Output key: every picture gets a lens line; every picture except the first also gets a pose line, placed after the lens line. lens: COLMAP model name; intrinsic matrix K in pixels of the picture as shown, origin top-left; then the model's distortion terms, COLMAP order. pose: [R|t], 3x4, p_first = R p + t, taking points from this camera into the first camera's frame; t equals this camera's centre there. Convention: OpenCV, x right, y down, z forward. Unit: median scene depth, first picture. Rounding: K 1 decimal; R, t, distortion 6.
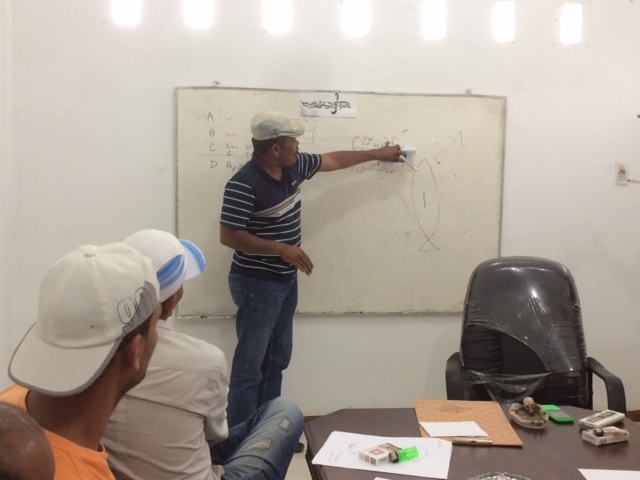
lens RADIAL K [[744.5, 0, 320.0], [0, 744.5, 240.0], [0, 0, 1]] dist [0.056006, -0.007724]
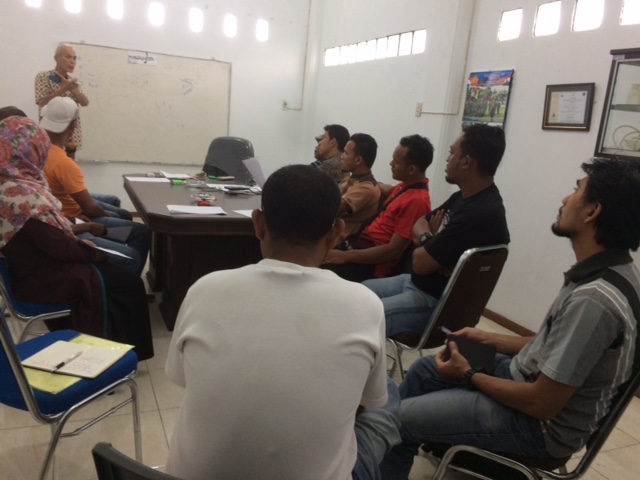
lens RADIAL K [[548.7, 0, 320.0], [0, 548.7, 240.0], [0, 0, 1]] dist [0.050842, -0.016779]
pose [[0.960539, 0.004904, 0.278103, 0.058443], [-0.046438, 0.988638, 0.142961, 0.070824], [-0.274242, -0.150234, 0.949853, -0.644380]]
